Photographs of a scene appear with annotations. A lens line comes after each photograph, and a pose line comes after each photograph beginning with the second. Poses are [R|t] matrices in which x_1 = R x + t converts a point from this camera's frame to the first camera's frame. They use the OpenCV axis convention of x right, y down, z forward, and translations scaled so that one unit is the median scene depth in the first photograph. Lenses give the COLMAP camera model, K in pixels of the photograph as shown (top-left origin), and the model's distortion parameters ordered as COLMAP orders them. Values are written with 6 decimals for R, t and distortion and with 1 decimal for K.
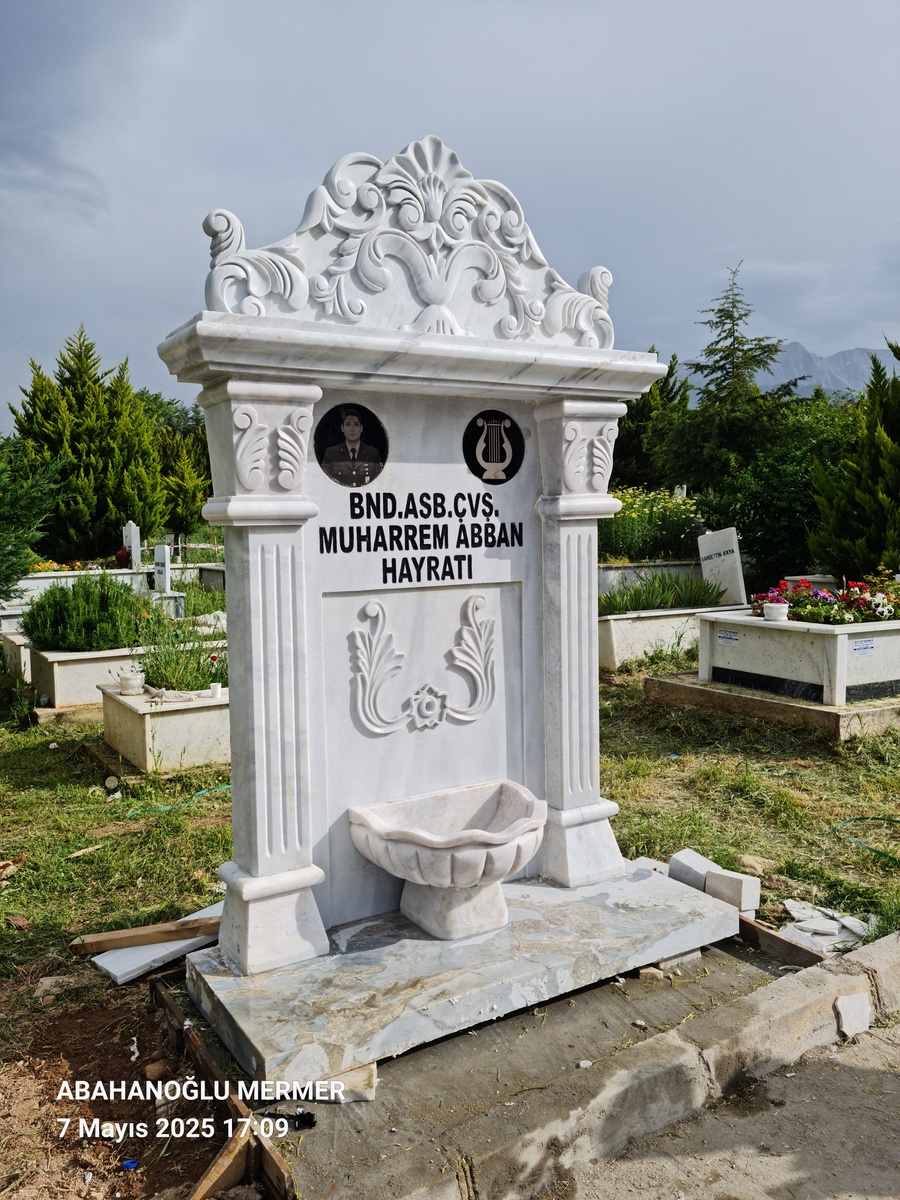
lens RADIAL K [[968.5, 0, 439.6], [0, 968.5, 600.3], [0, 0, 1]] dist [0.090732, -0.078308]
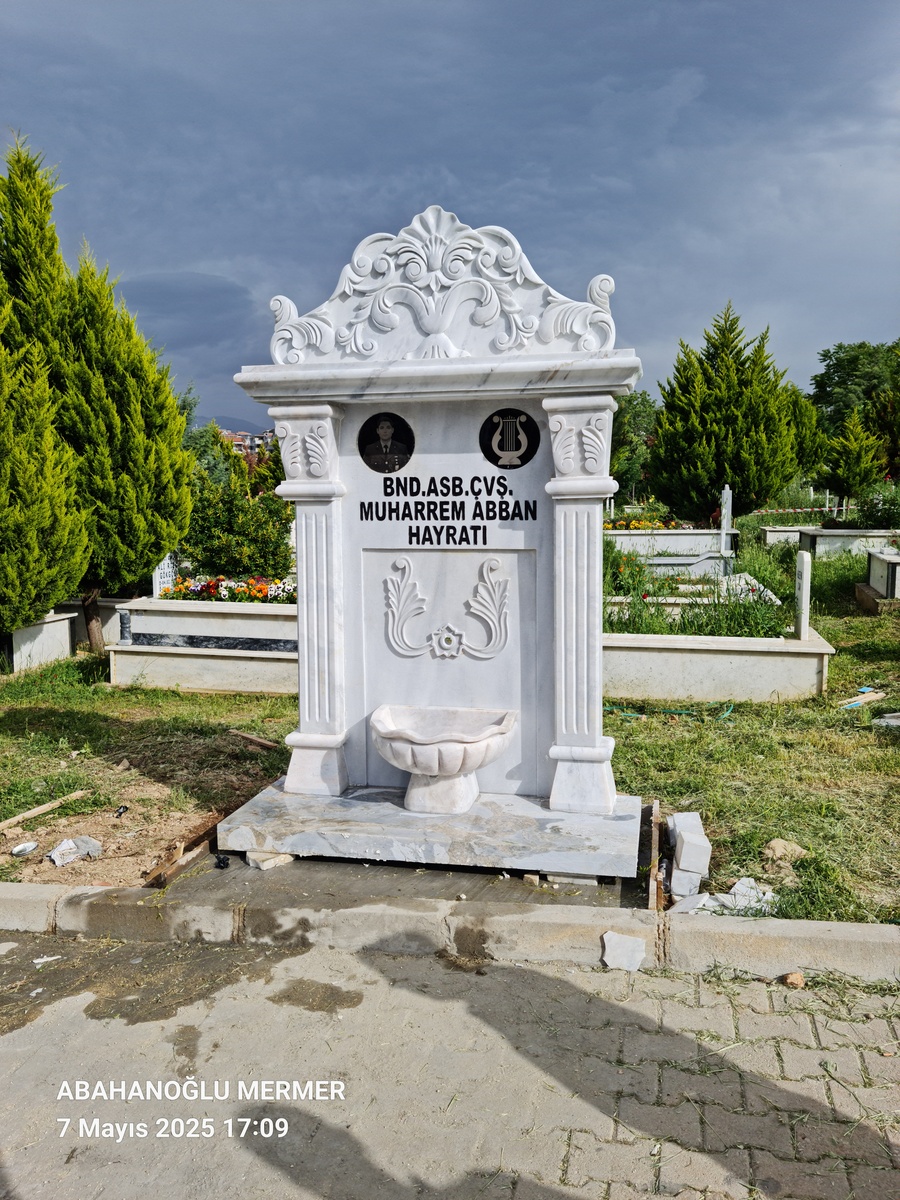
lens RADIAL K [[972.4, 0, 452.3], [0, 972.4, 596.1], [0, 0, 1]] dist [0.078936, -0.057077]
pose [[0.716020, 0.087289, -0.692601, 0.915078], [-0.061252, 0.996181, 0.062227, -0.033302], [0.695388, -0.002132, 0.718632, 0.068233]]
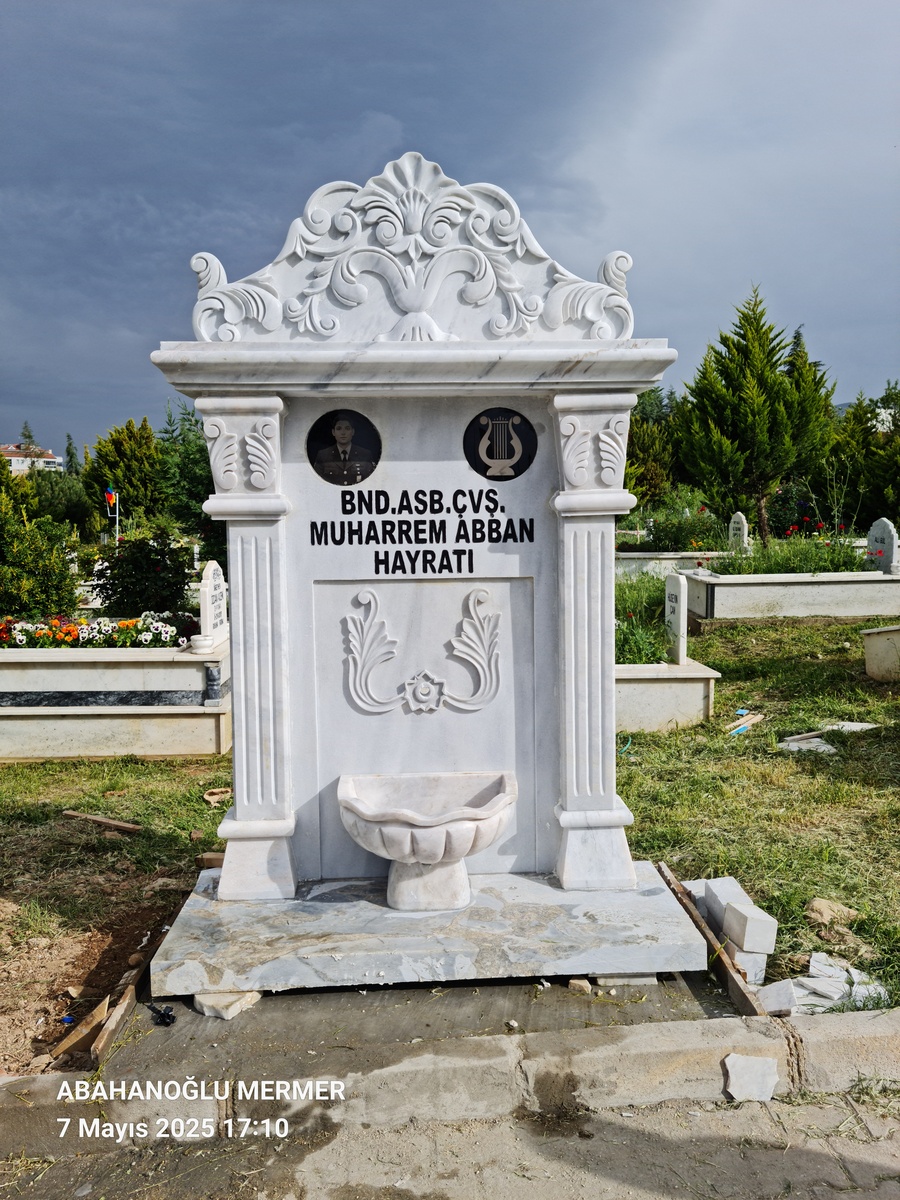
lens RADIAL K [[970.2, 0, 458.2], [0, 970.2, 602.1], [0, 0, 1]] dist [0.088601, -0.074926]
pose [[0.878564, 0.050517, -0.474945, 0.533126], [-0.042424, 0.998714, 0.027749, -0.019868], [0.475736, -0.004230, 0.879578, 0.087112]]
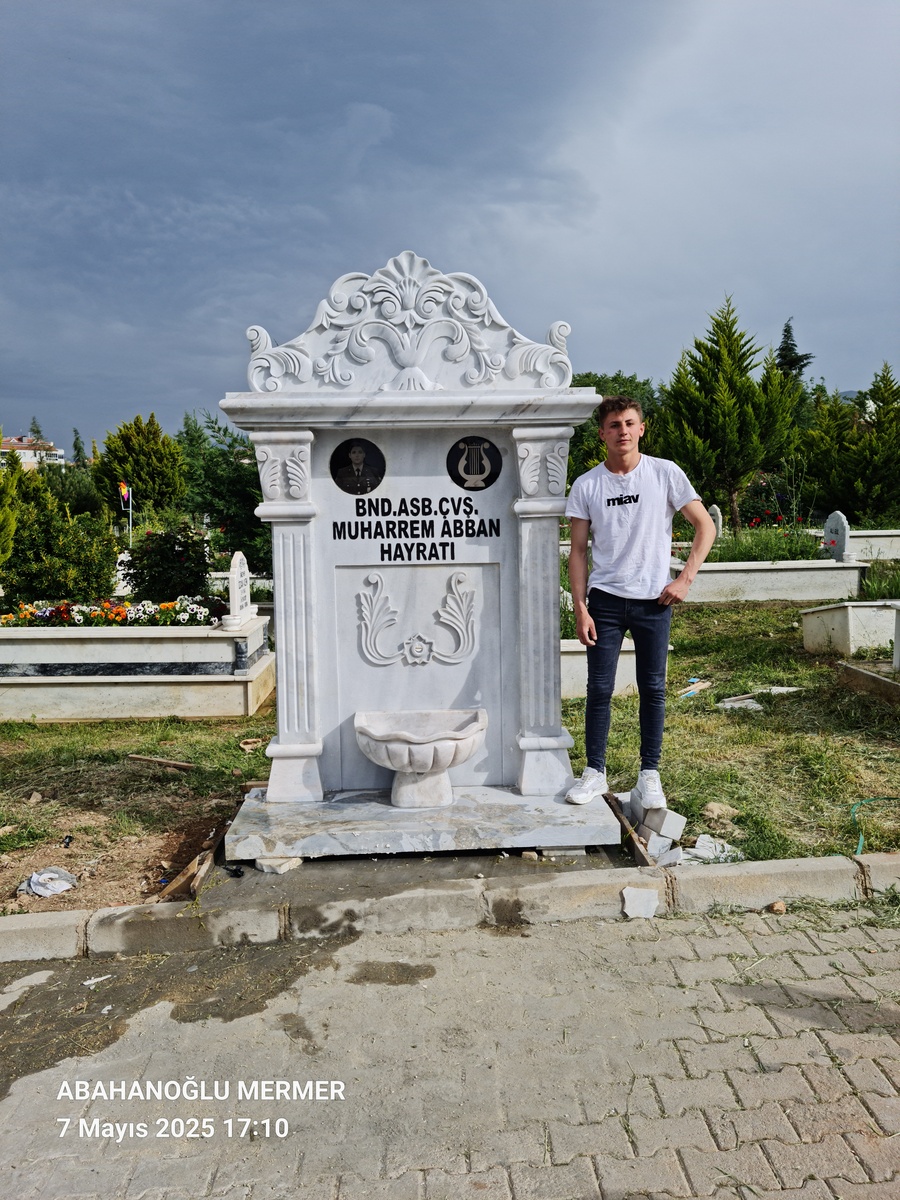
lens RADIAL K [[975.3, 0, 450.0], [0, 975.3, 604.5], [0, 0, 1]] dist [0.071639, -0.007956]
pose [[0.874821, 0.053578, -0.481474, 0.726684], [-0.039176, 0.998434, 0.039923, -0.014479], [0.482859, -0.016063, 0.875551, -0.224563]]
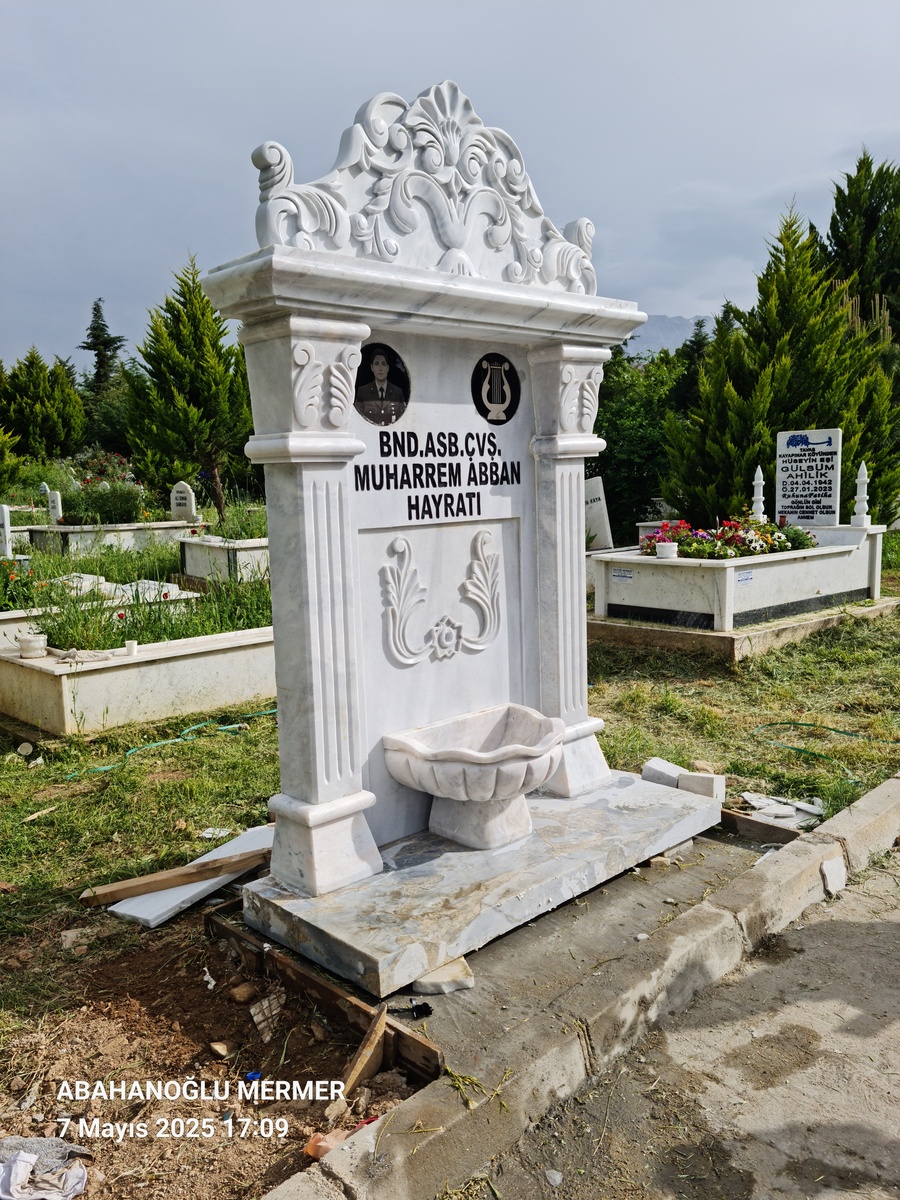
lens RADIAL K [[970.2, 0, 458.2], [0, 970.2, 602.1], [0, 0, 1]] dist [0.088601, -0.074926]
pose [[0.975906, -0.040186, 0.214459, -0.229798], [0.031050, 0.998468, 0.045803, 0.024103], [-0.215971, -0.038041, 0.975659, -0.029892]]
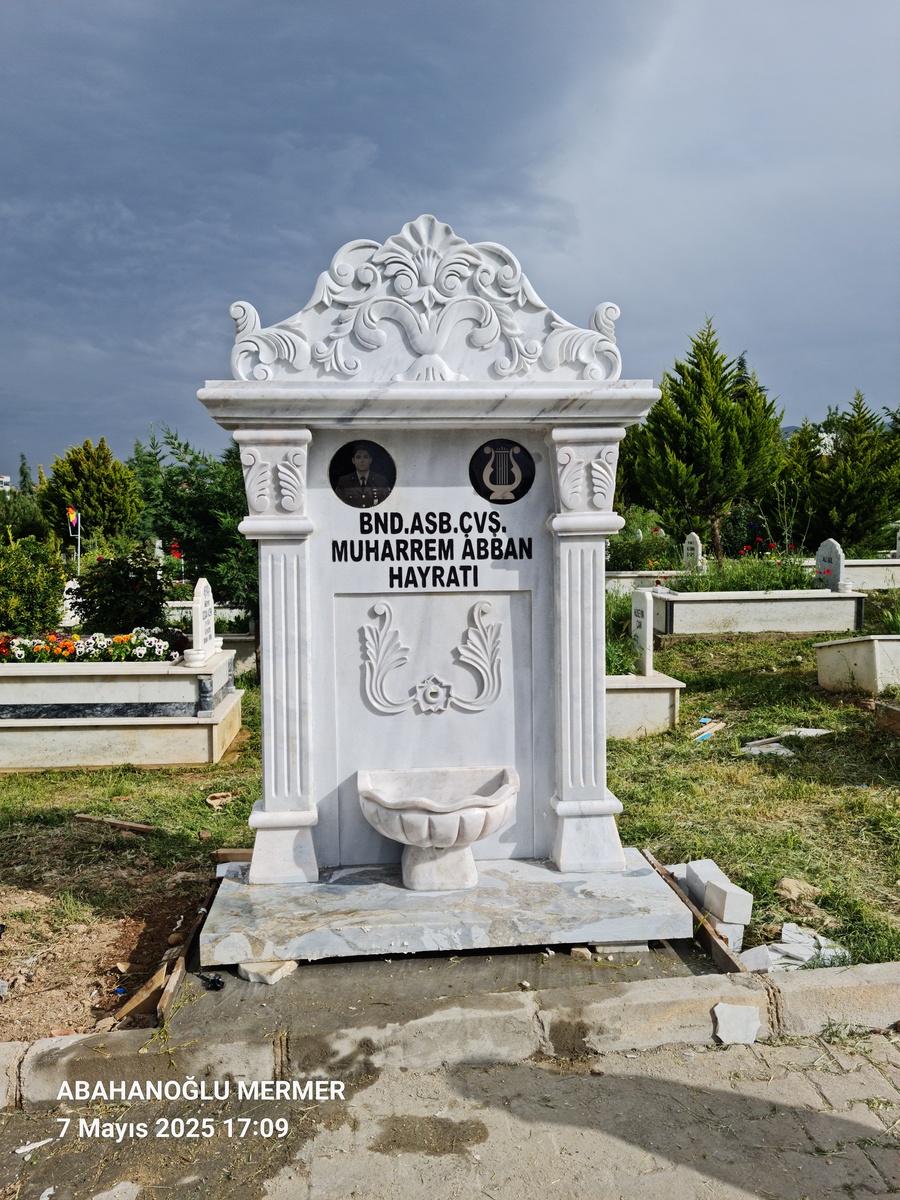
lens RADIAL K [[969.6, 0, 441.4], [0, 969.6, 602.3], [0, 0, 1]] dist [0.082657, -0.056327]
pose [[0.894199, 0.039468, -0.445927, 0.528523], [-0.041119, 0.999136, 0.005976, -0.009033], [0.445778, 0.012992, 0.895049, -0.047581]]
